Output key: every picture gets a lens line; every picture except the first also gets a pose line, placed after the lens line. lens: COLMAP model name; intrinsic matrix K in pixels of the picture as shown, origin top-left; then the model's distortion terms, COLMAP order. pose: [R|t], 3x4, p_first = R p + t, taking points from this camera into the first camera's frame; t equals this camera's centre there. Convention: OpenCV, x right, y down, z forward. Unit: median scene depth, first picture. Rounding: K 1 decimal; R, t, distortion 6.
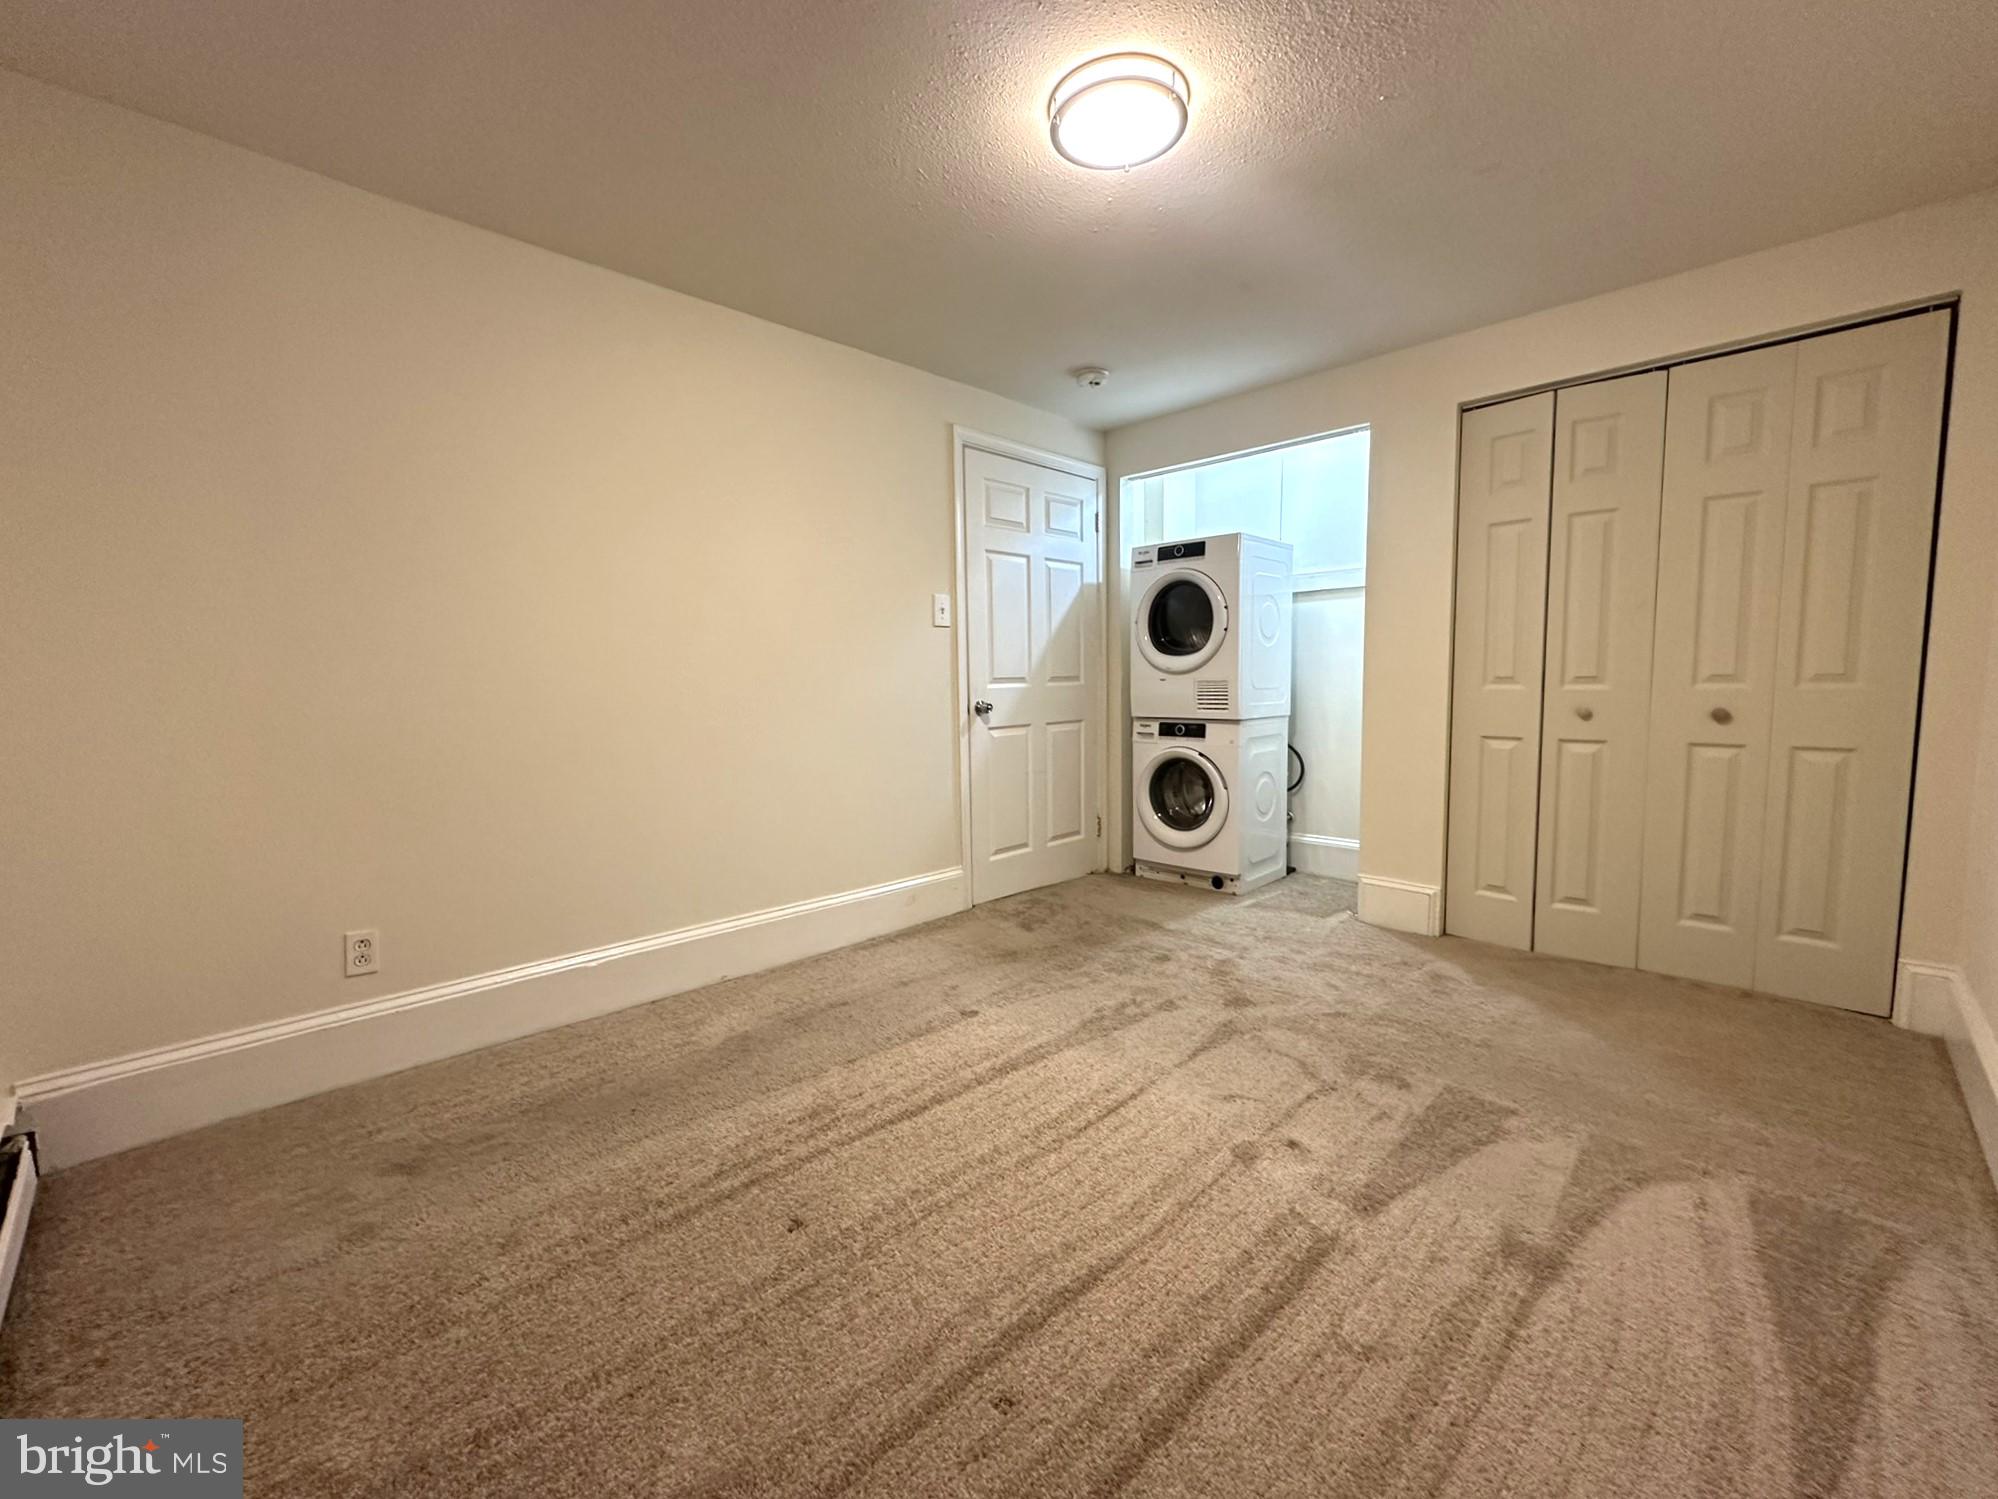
lens RADIAL K [[816.7, 0, 999.0], [0, 816.7, 749.5], [0, 0, 1]] dist [-0.001137, 0.000281]
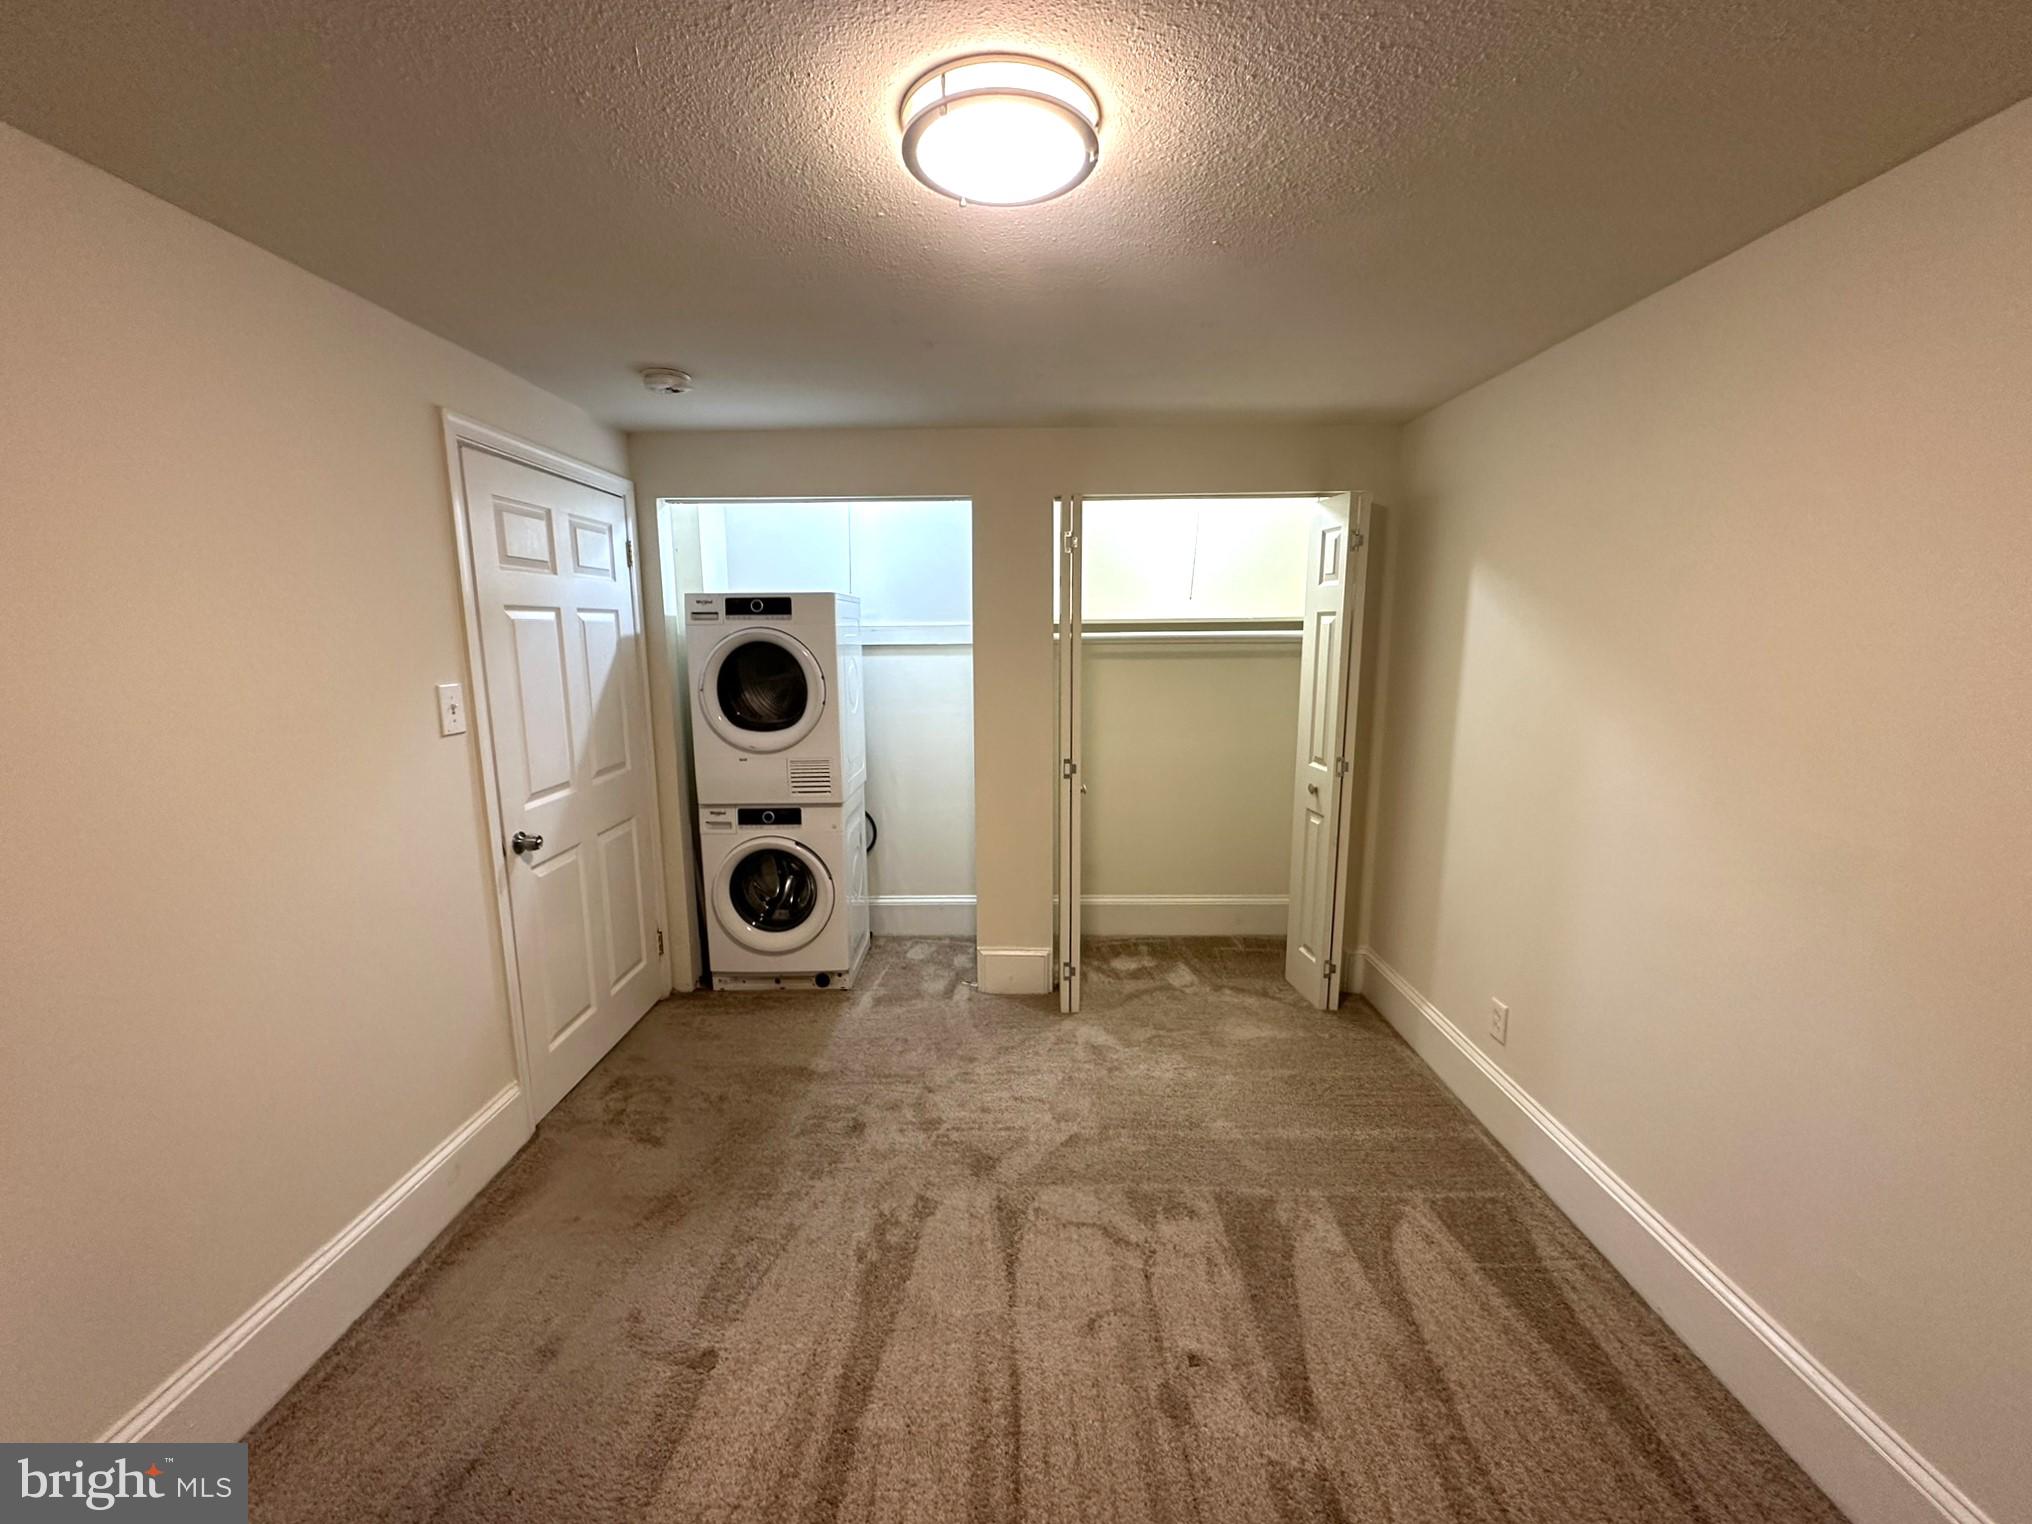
lens RADIAL K [[815.8, 0, 1016.0], [0, 815.8, 762.0], [0, 0, 1]] dist [-0.002414, 0.000149]
pose [[0.717214, -0.102602, 0.689258, -0.182511], [0.058460, 0.994474, 0.087205, -0.149509], [-0.694397, -0.022251, 0.719248, 0.232999]]
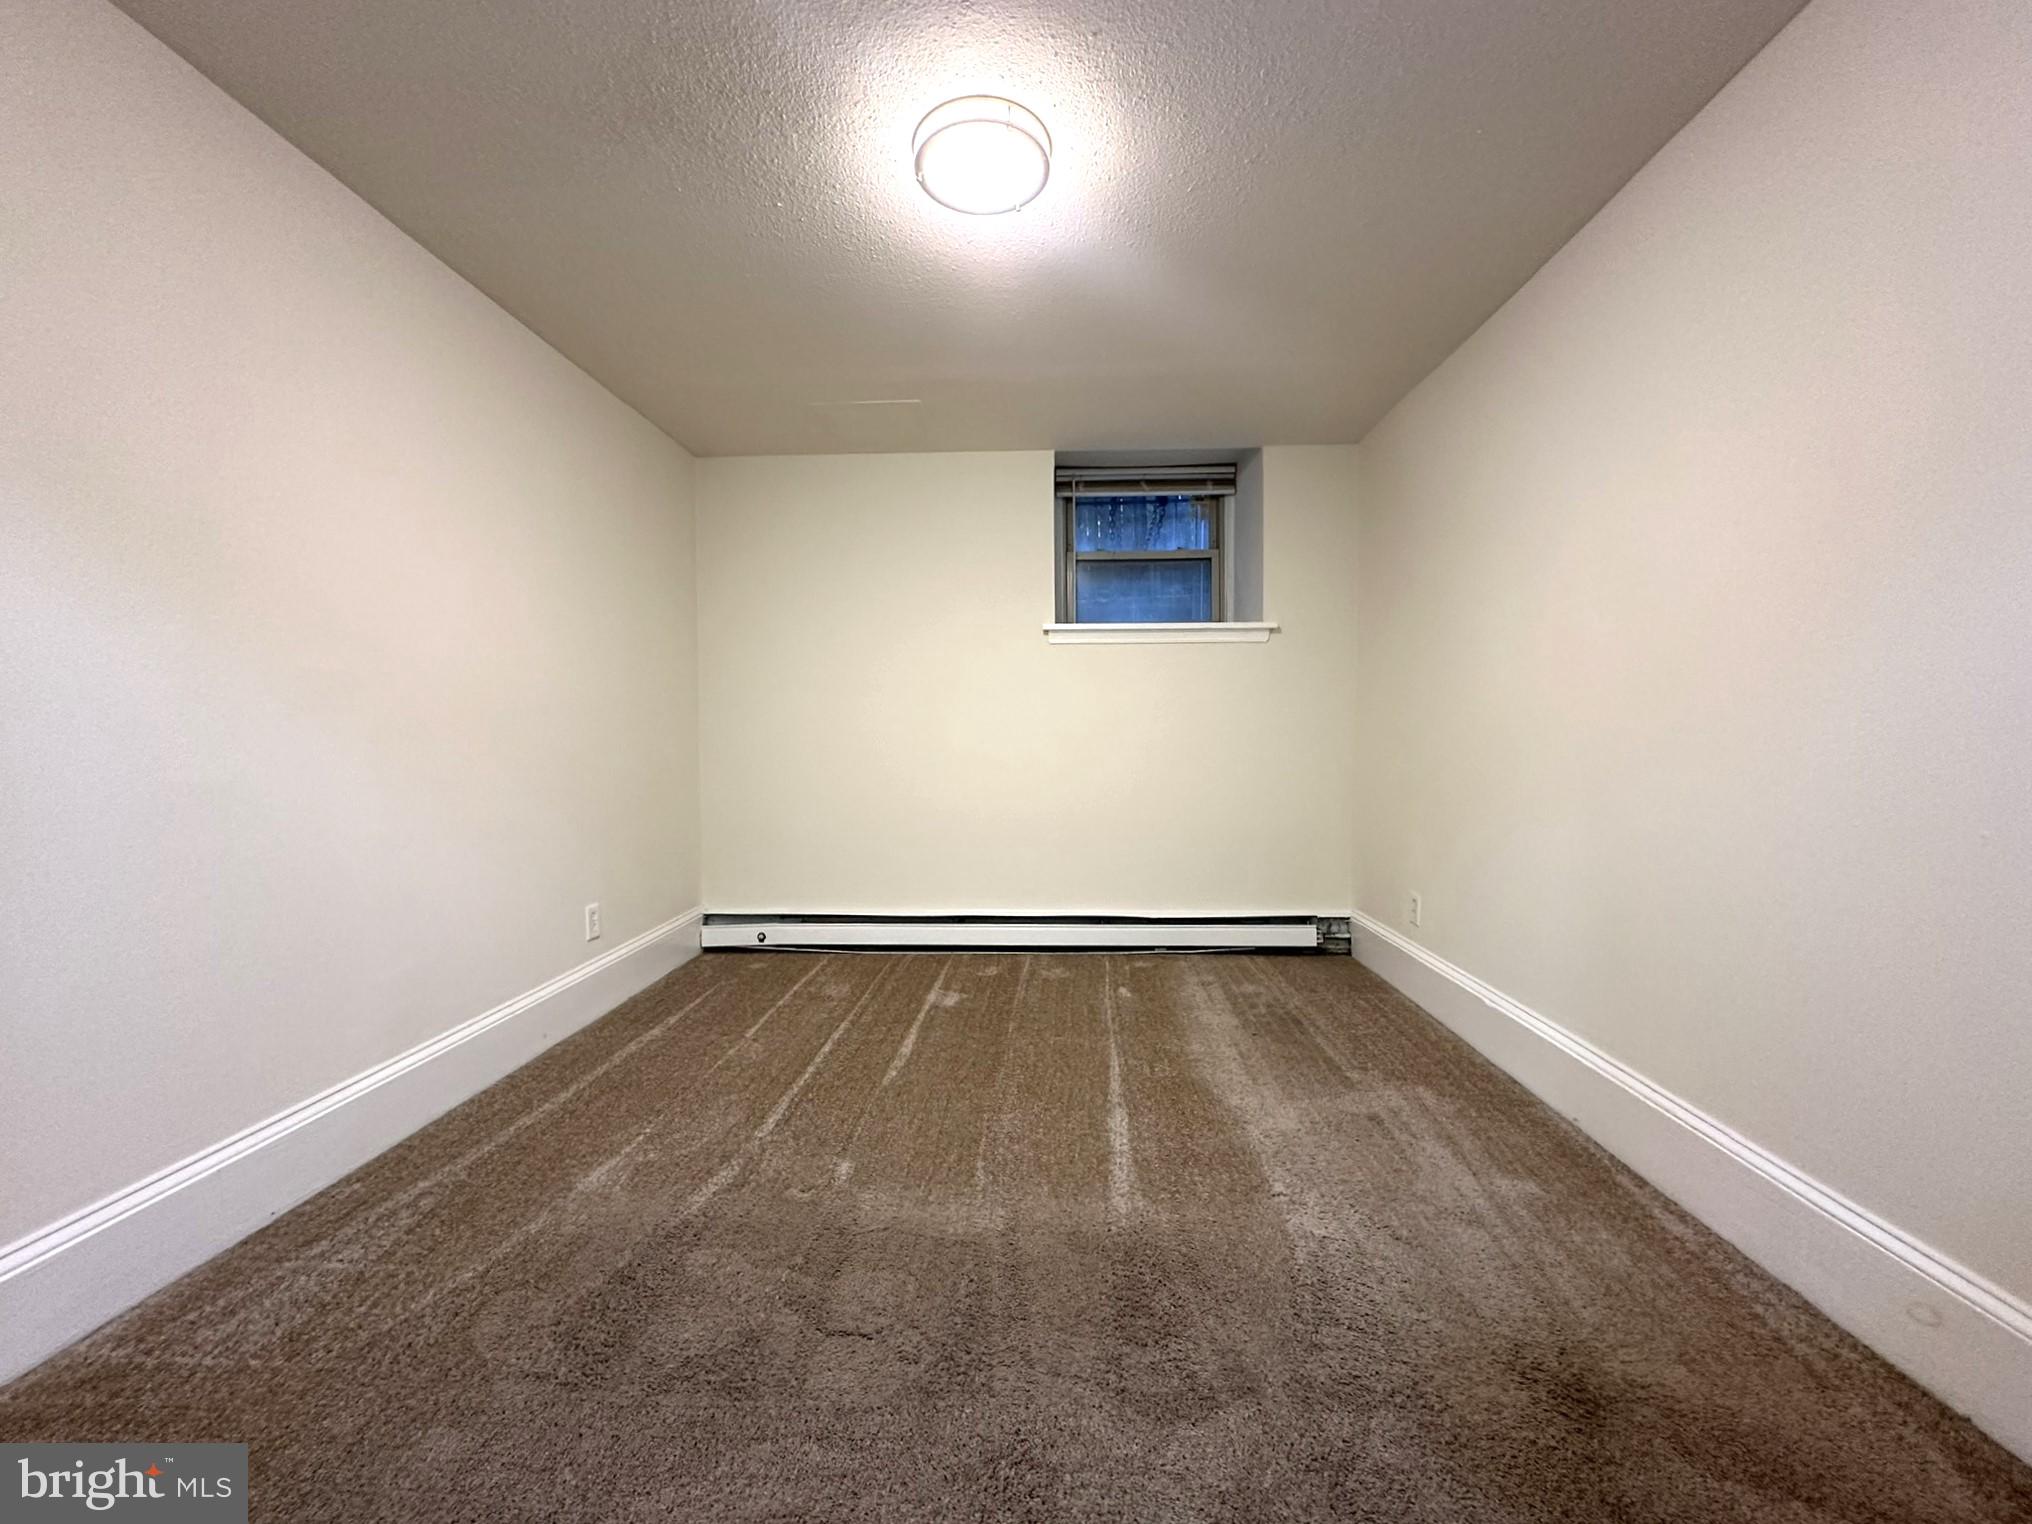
lens RADIAL K [[815.8, 0, 1016.0], [0, 815.8, 762.0], [0, 0, 1]] dist [-0.002414, 0.000149]
pose [[-0.747043, 0.033863, -0.663912, 0.394100], [-0.049497, 0.993096, 0.106348, -0.072183], [0.662930, 0.112308, -0.740210, 0.899948]]
